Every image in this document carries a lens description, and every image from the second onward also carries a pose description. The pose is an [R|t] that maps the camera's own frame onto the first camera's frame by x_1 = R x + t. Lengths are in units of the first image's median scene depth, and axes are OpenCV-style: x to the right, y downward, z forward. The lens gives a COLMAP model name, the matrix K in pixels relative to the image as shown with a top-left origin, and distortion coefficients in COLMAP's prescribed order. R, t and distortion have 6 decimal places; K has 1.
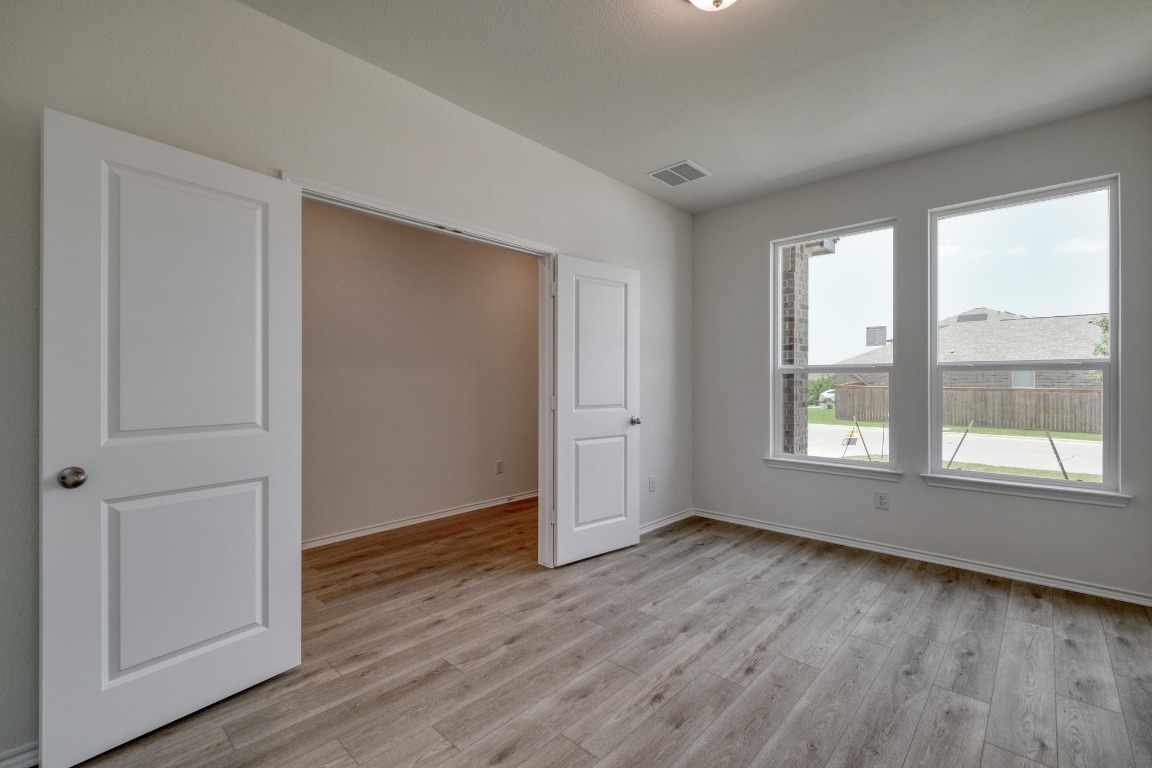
lens RADIAL K [[496.3, 0, 579.9], [0, 496.3, 381.8], [0, 0, 1]] dist [0.008957, -0.007111]
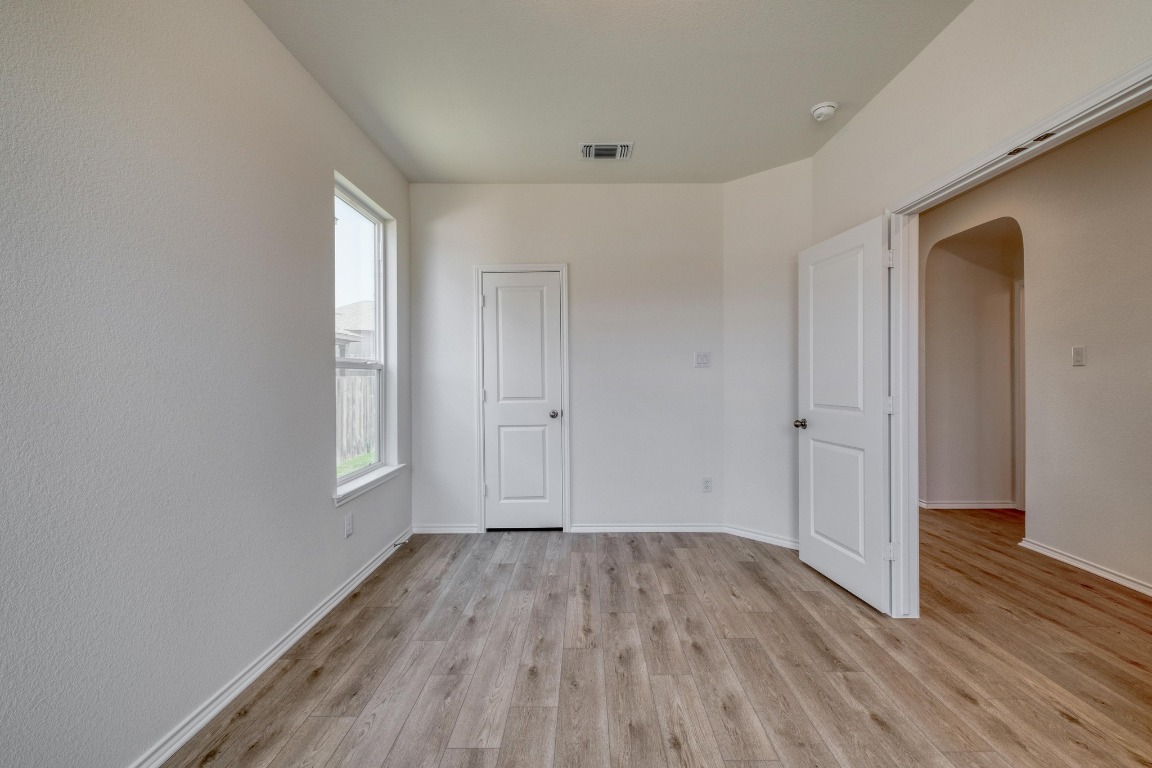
lens RADIAL K [[496.3, 0, 579.9], [0, 496.3, 381.8], [0, 0, 1]] dist [0.008957, -0.007111]
pose [[-0.738026, 0.008427, -0.674720, 0.797641], [0.001233, 0.999937, 0.011139, -0.003865], [0.674771, 0.007389, -0.737990, 1.415261]]
